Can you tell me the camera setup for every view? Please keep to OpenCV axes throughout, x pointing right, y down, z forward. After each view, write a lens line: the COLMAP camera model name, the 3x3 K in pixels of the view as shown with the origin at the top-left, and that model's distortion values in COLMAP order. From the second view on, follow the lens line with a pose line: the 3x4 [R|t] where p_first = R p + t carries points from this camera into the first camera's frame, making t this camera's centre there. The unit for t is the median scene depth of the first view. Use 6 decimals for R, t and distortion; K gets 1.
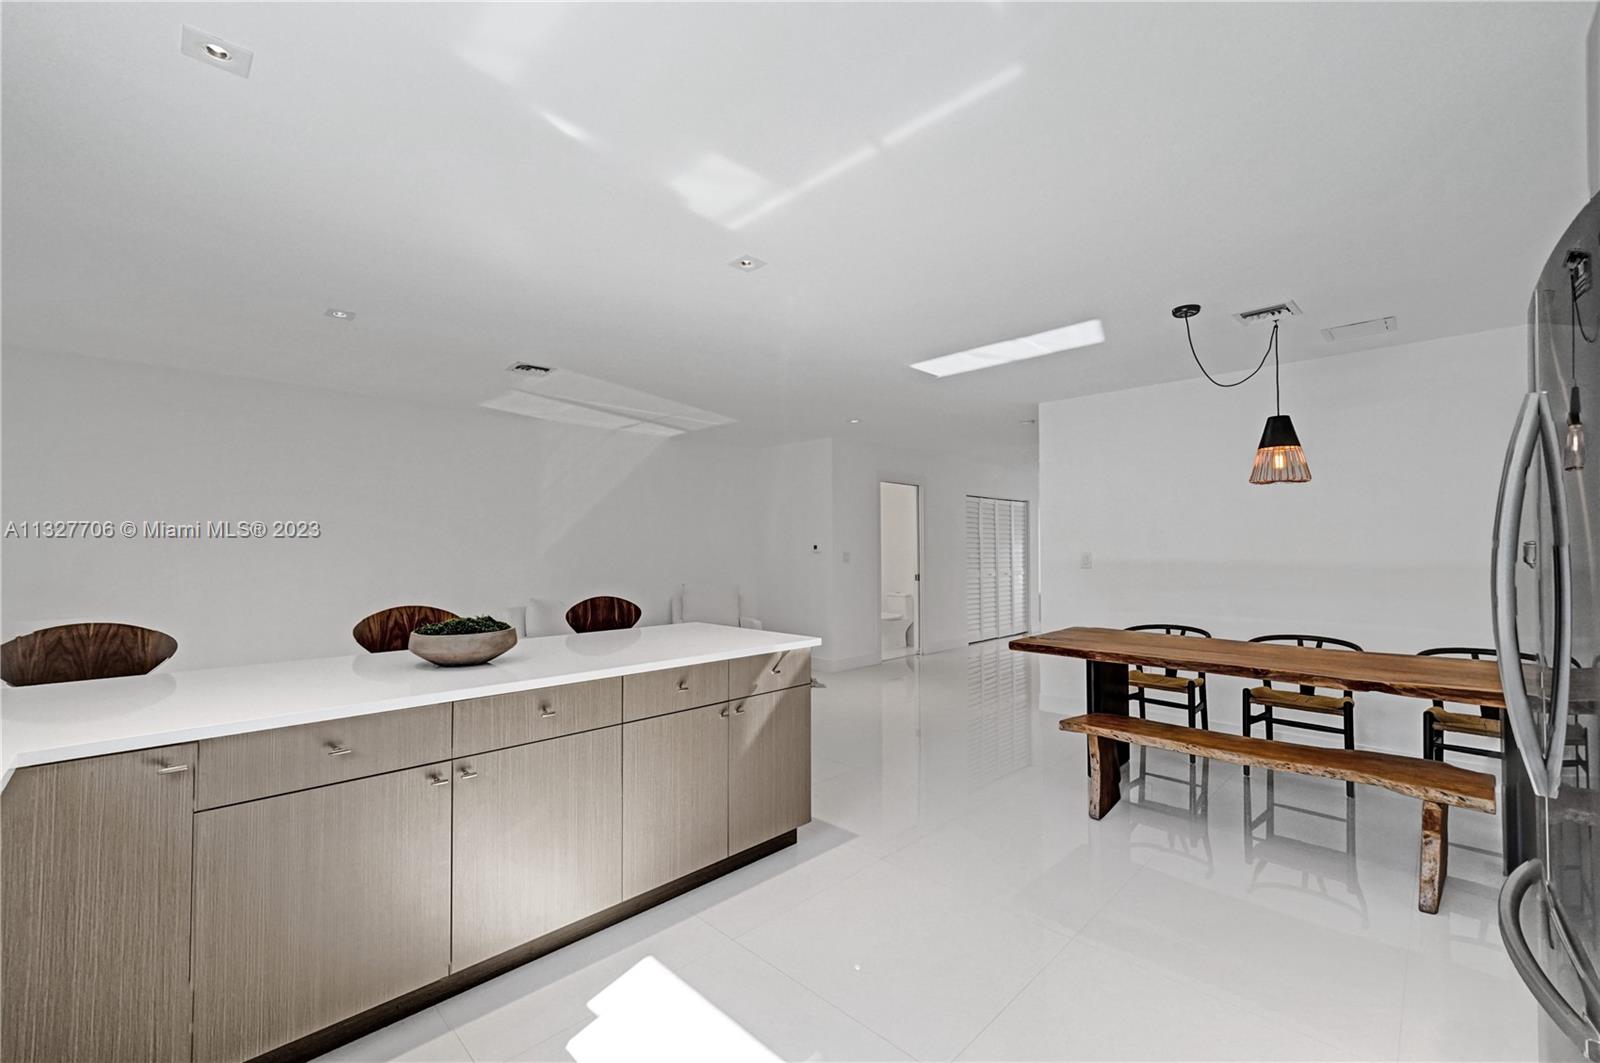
lens RADIAL K [[651.7, 0, 794.3], [0, 651.7, 530.6], [0, 0, 1]] dist [-0.008099, -0.000516]
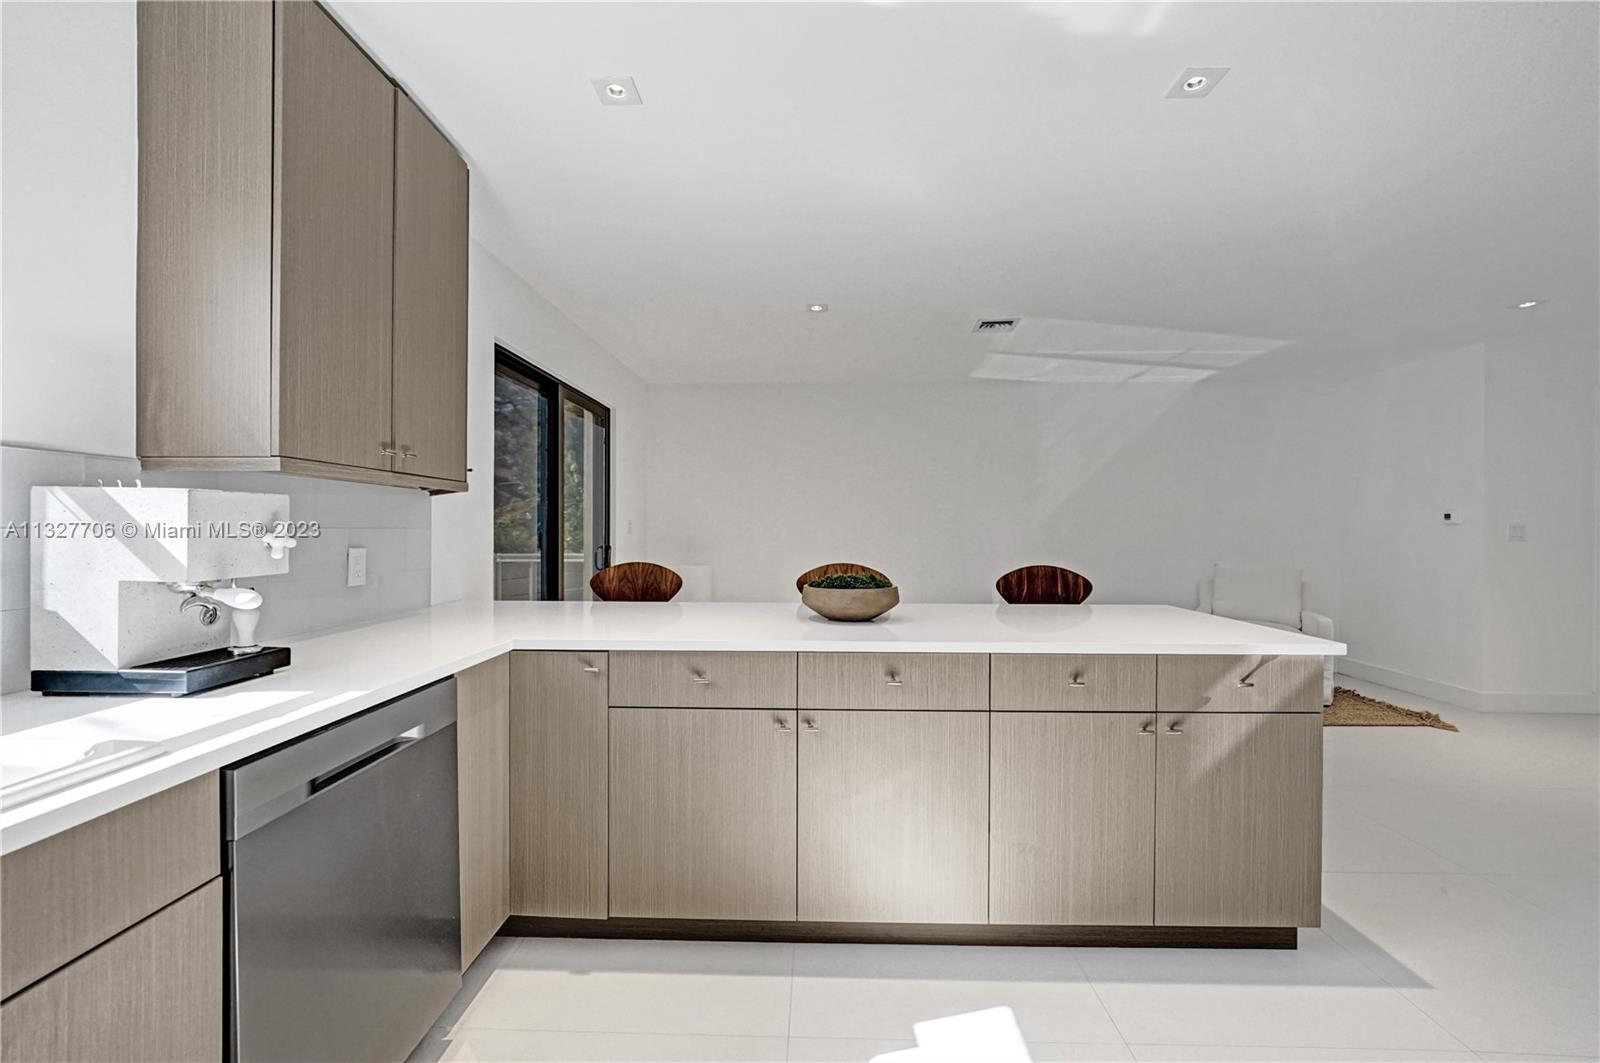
lens RADIAL K [[651.7, 0, 804.0], [0, 651.7, 529.8], [0, 0, 1]] dist [-0.008099, -0.000516]
pose [[0.692759, 0.005429, -0.721148, 0.112824], [0.015842, 0.999616, 0.022743, 0.030538], [0.720995, -0.027180, 0.692407, 0.181734]]
